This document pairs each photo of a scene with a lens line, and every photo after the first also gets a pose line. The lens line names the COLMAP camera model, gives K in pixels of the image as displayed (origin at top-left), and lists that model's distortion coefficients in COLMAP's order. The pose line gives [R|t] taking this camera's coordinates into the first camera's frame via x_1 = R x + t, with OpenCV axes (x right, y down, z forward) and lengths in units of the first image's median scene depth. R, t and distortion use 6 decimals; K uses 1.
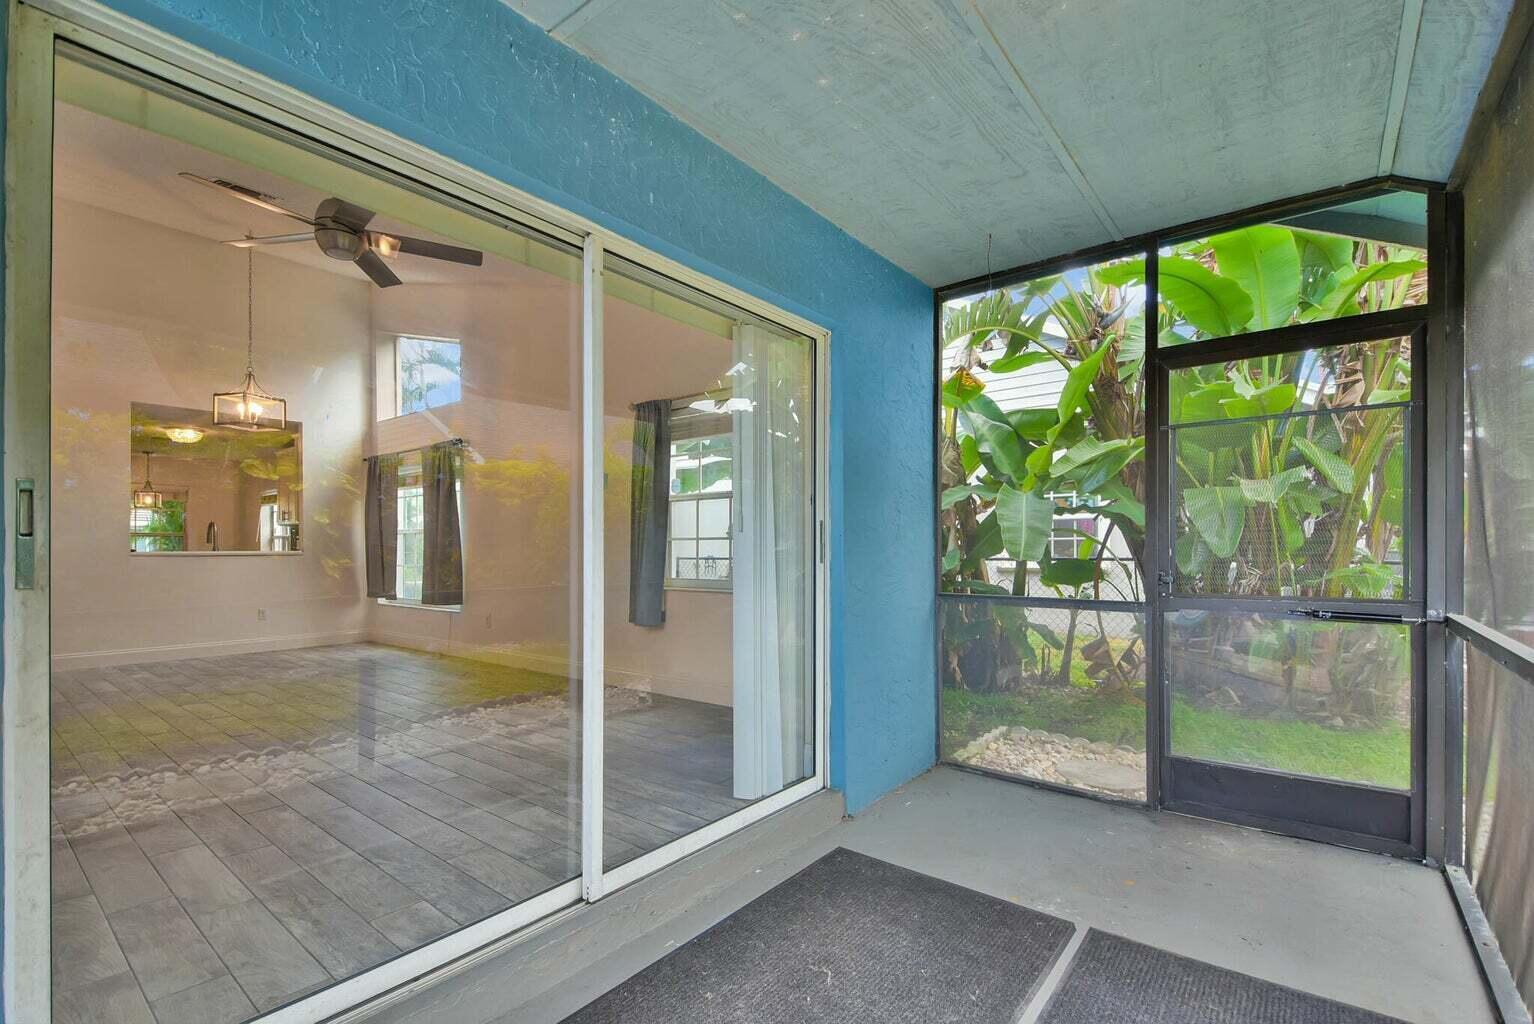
lens RADIAL K [[687.6, 0, 780.5], [0, 687.6, 538.9], [0, 0, 1]] dist [0.009433, -0.019481]
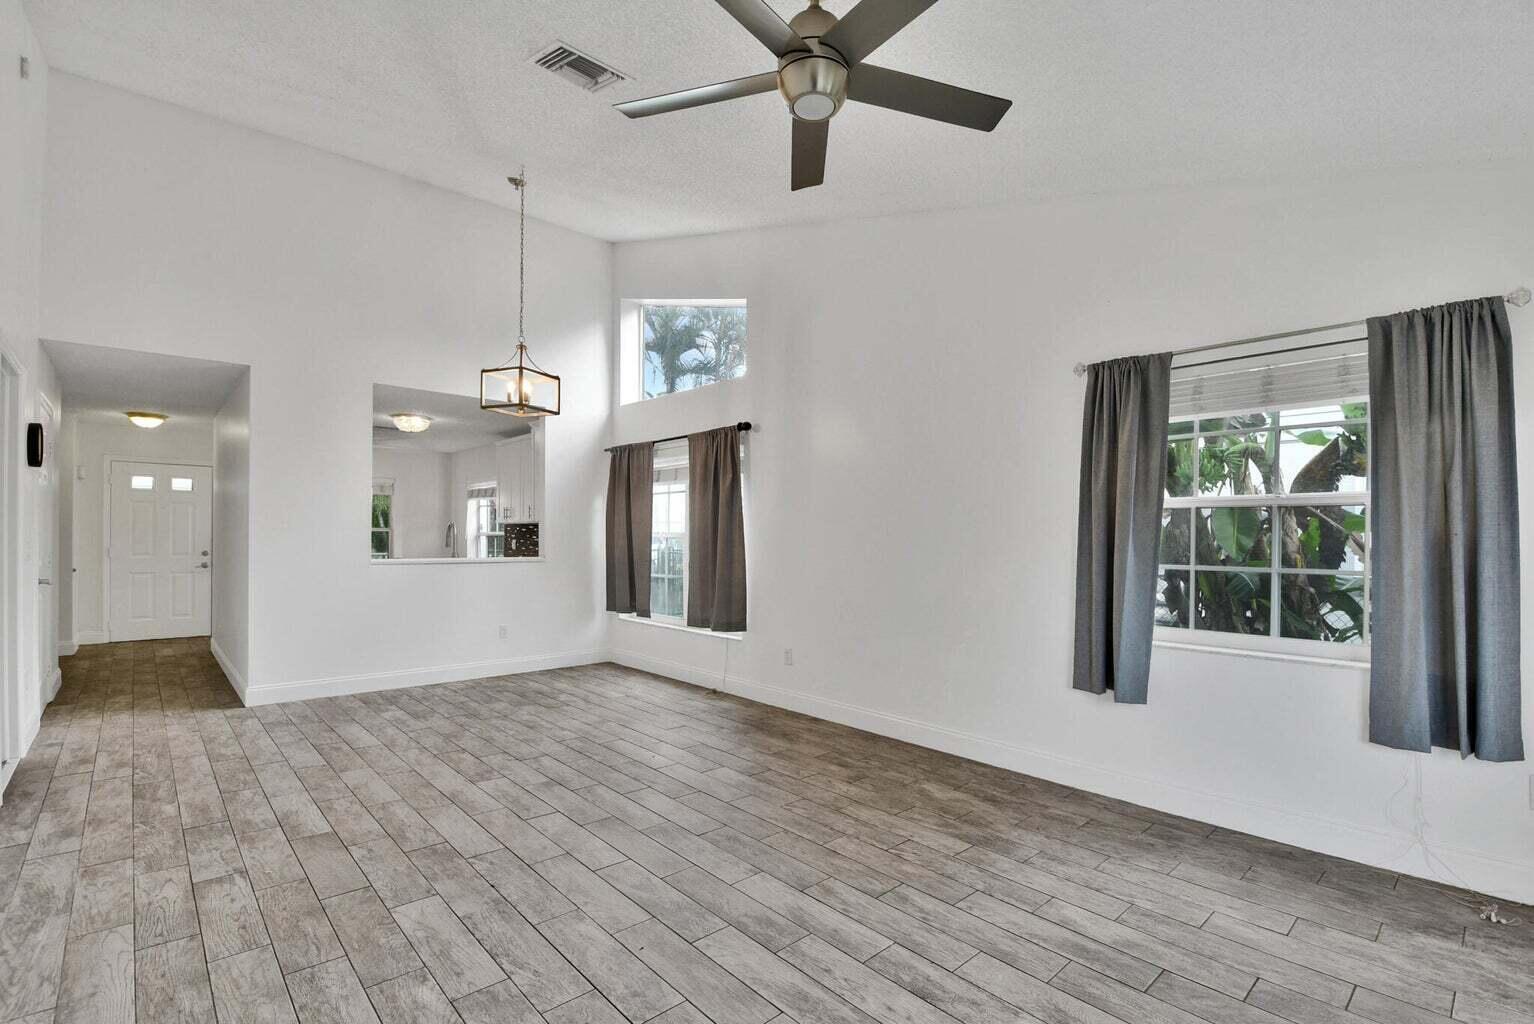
lens RADIAL K [[705.9, 0, 776.6], [0, 705.9, 528.6], [0, 0, 1]] dist [0.004371, -0.016661]
pose [[0.986110, 0.008500, -0.165878, -0.275661], [-0.007611, 0.999953, 0.005995, -0.026526], [0.165922, -0.004649, 0.986128, 0.190750]]
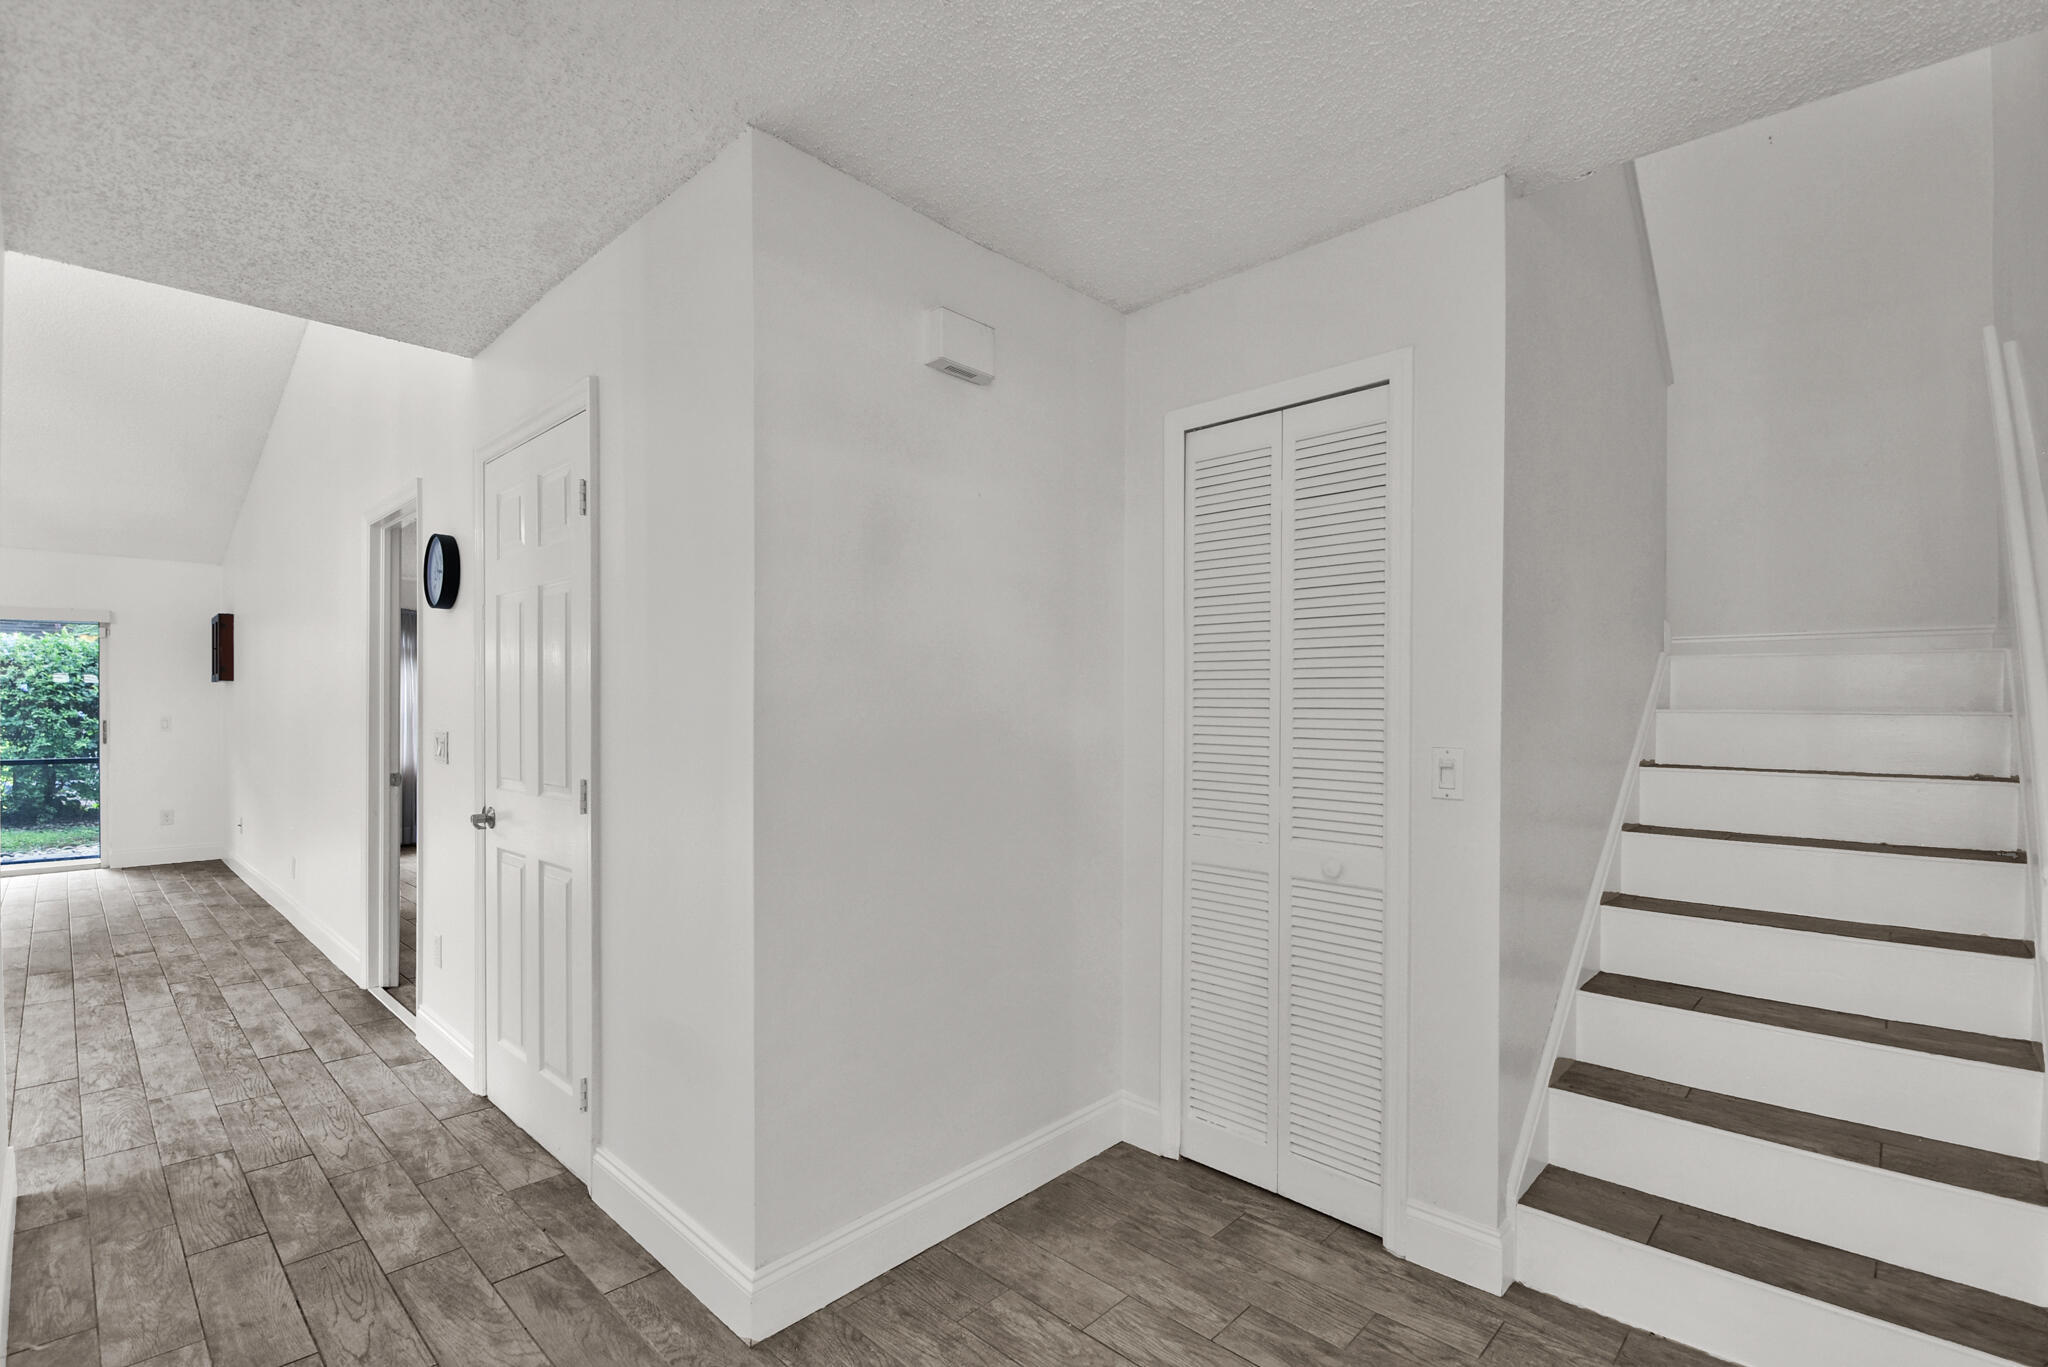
lens RADIAL K [[939.8, 0, 1074.6], [0, 939.8, 702.4], [0, 0, 1]] dist [-0.041433, 0.000954]
pose [[-0.998339, 0.004860, 0.057416, -1.332428], [0.003857, 0.999838, -0.017565, -0.014453], [-0.057492, -0.017314, -0.998196, 1.106657]]
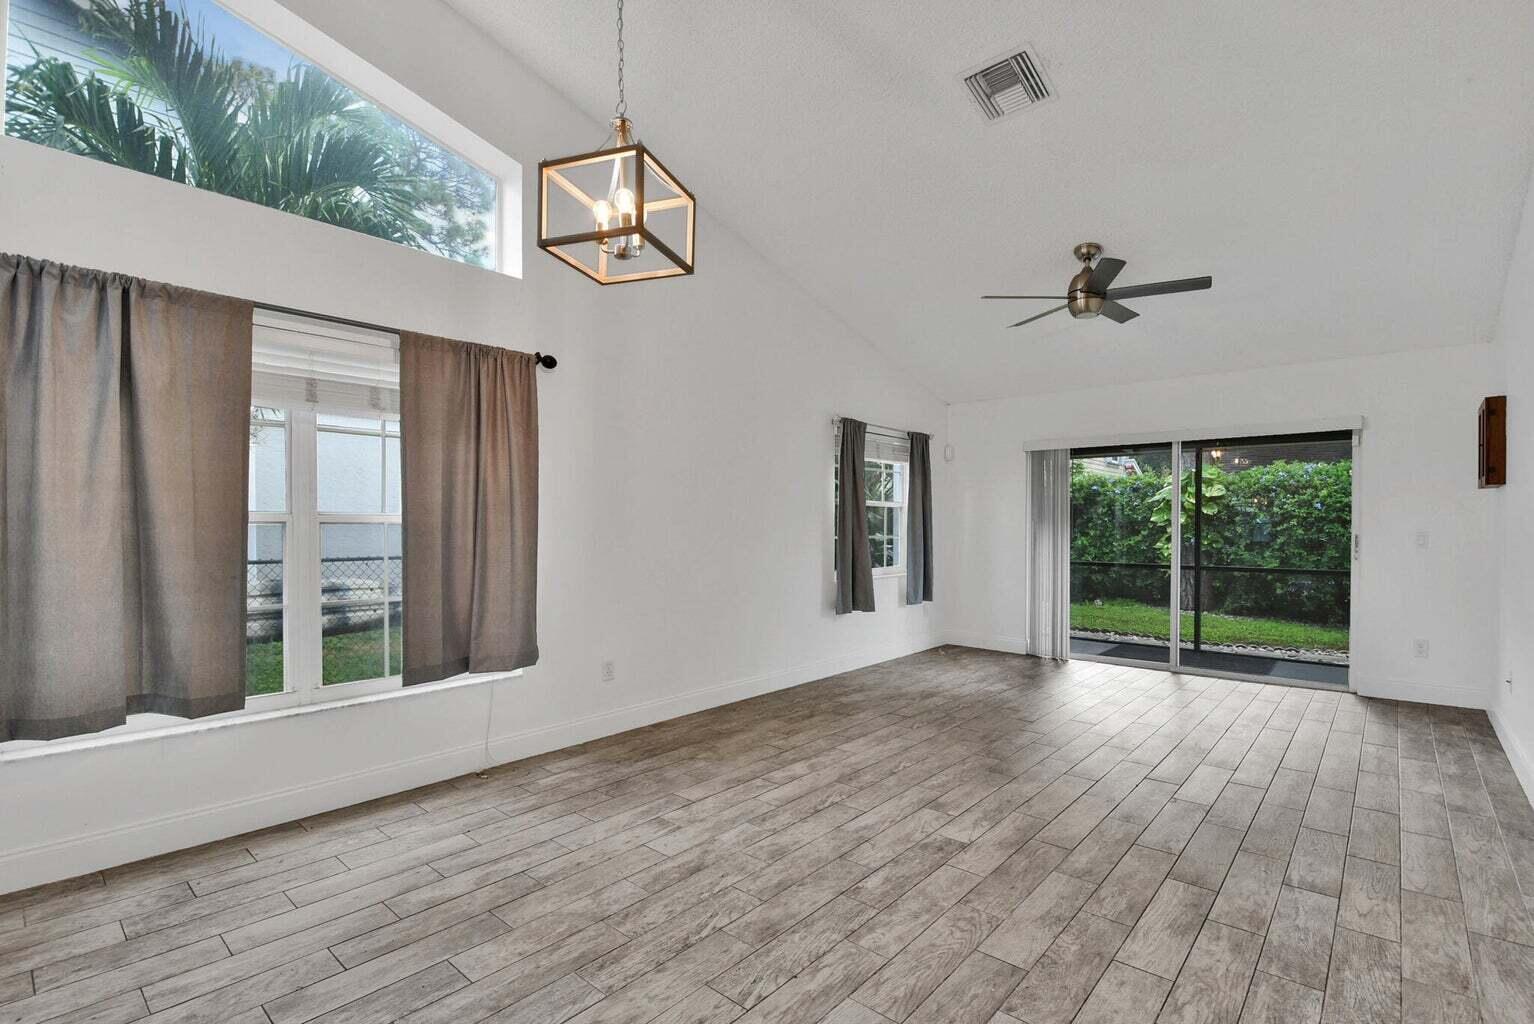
lens RADIAL K [[713.1, 0, 785.1], [0, 713.1, 531.4], [0, 0, 1]] dist [0.016647, -0.022263]
pose [[0.043195, -0.009161, 0.999025, -0.959076], [-0.020820, 0.999733, 0.010068, -0.015046], [-0.998850, -0.021235, 0.042992, 0.731359]]
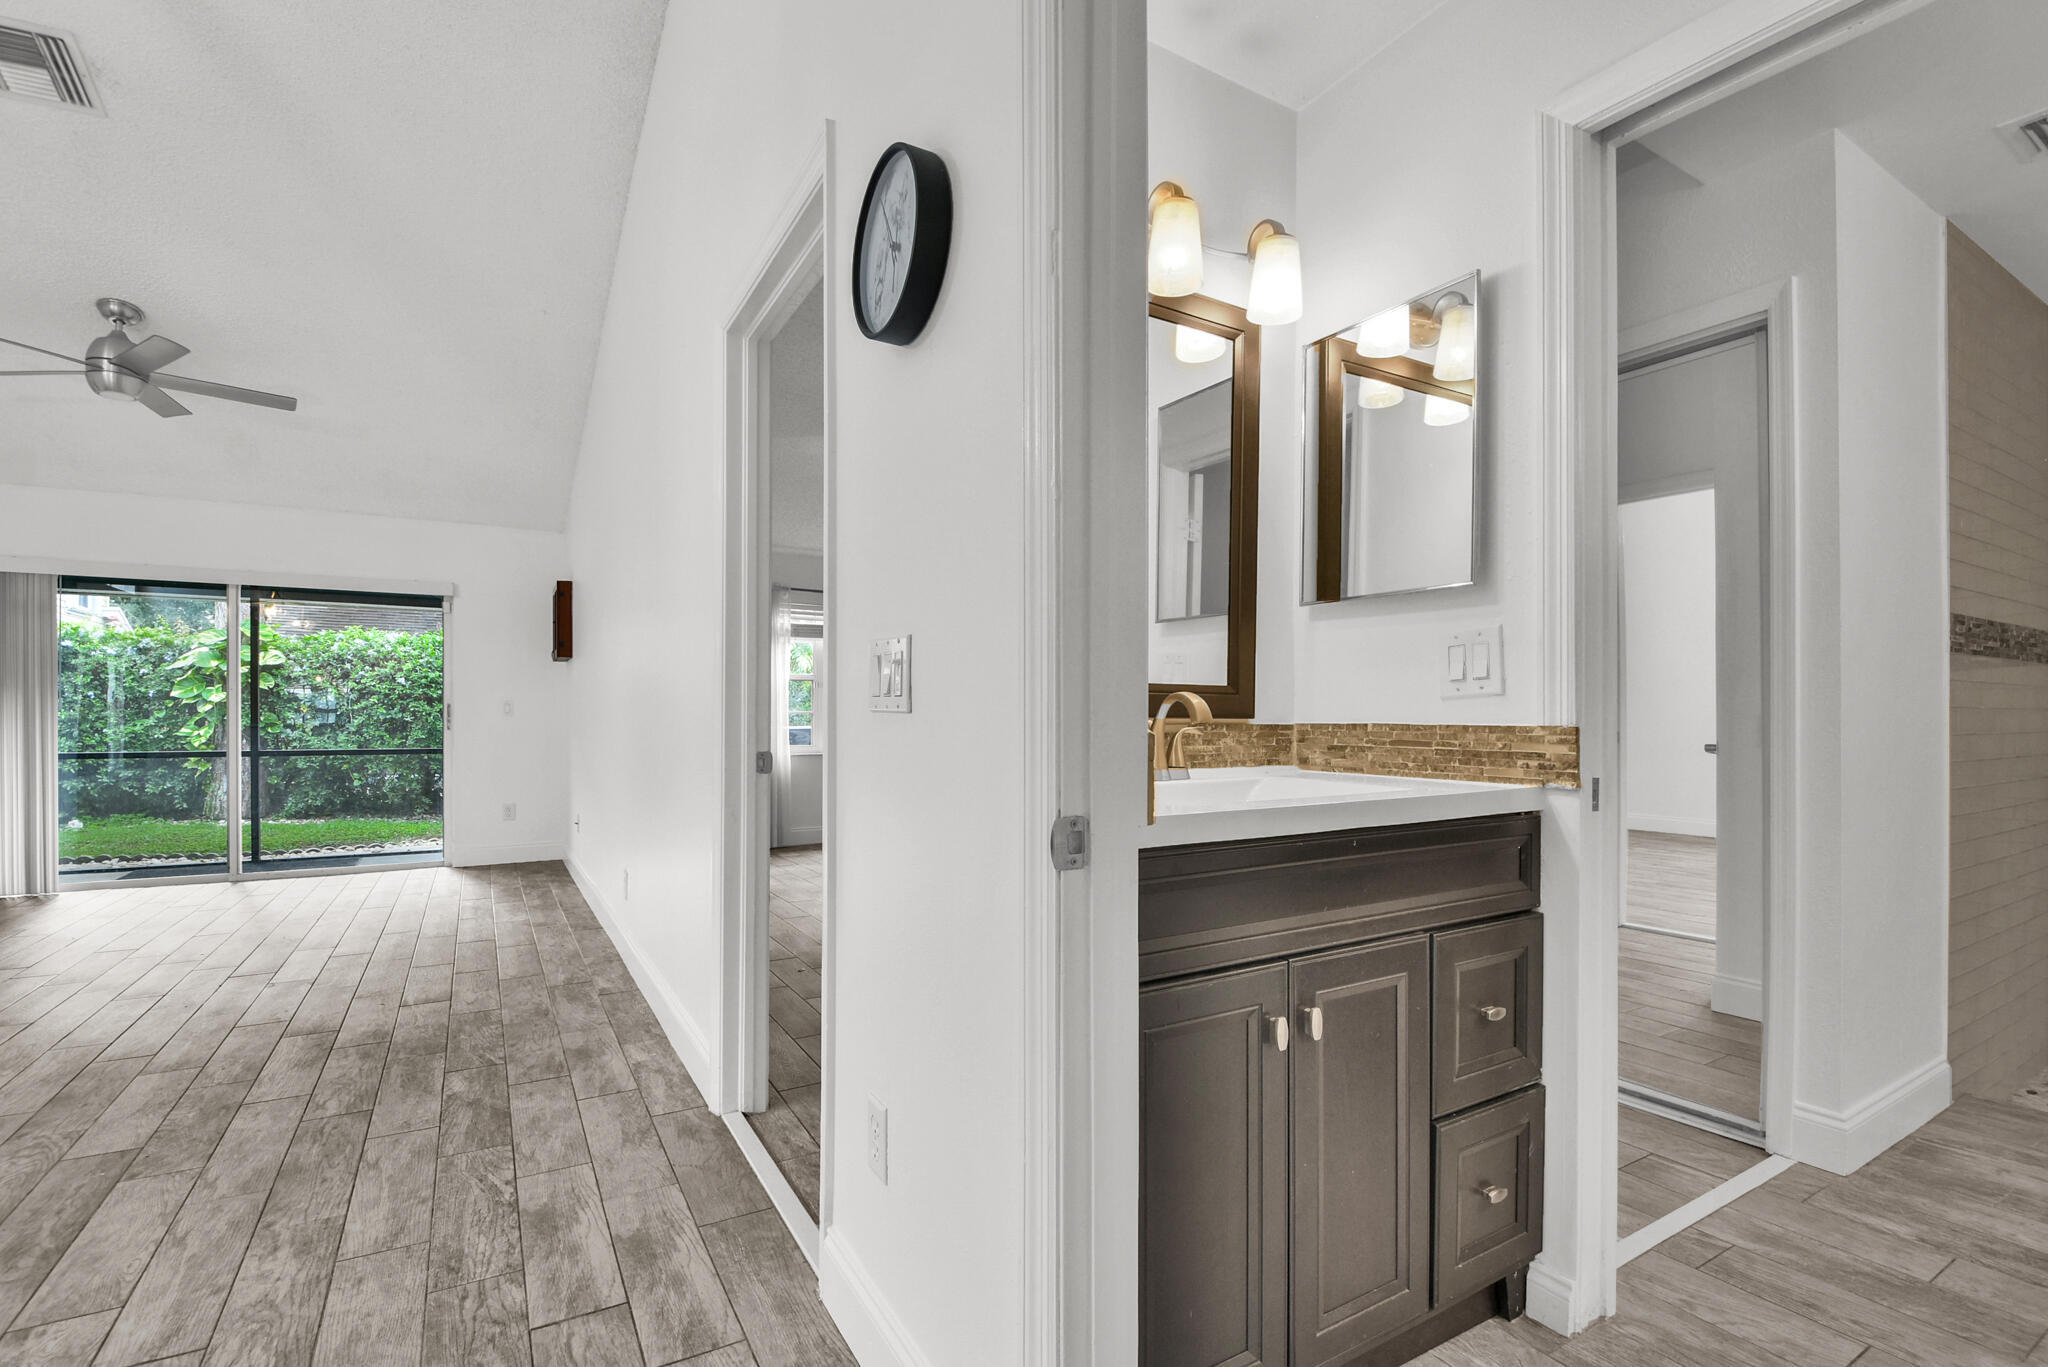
lens RADIAL K [[918.0, 0, 1042.0], [0, 918.0, 719.5], [0, 0, 1]] dist [0.009433, -0.019481]
pose [[-0.937182, 0.001589, 0.348838, -1.082254], [-0.004094, 0.999871, -0.015553, 0.011735], [-0.348818, -0.016004, -0.937054, 0.833000]]
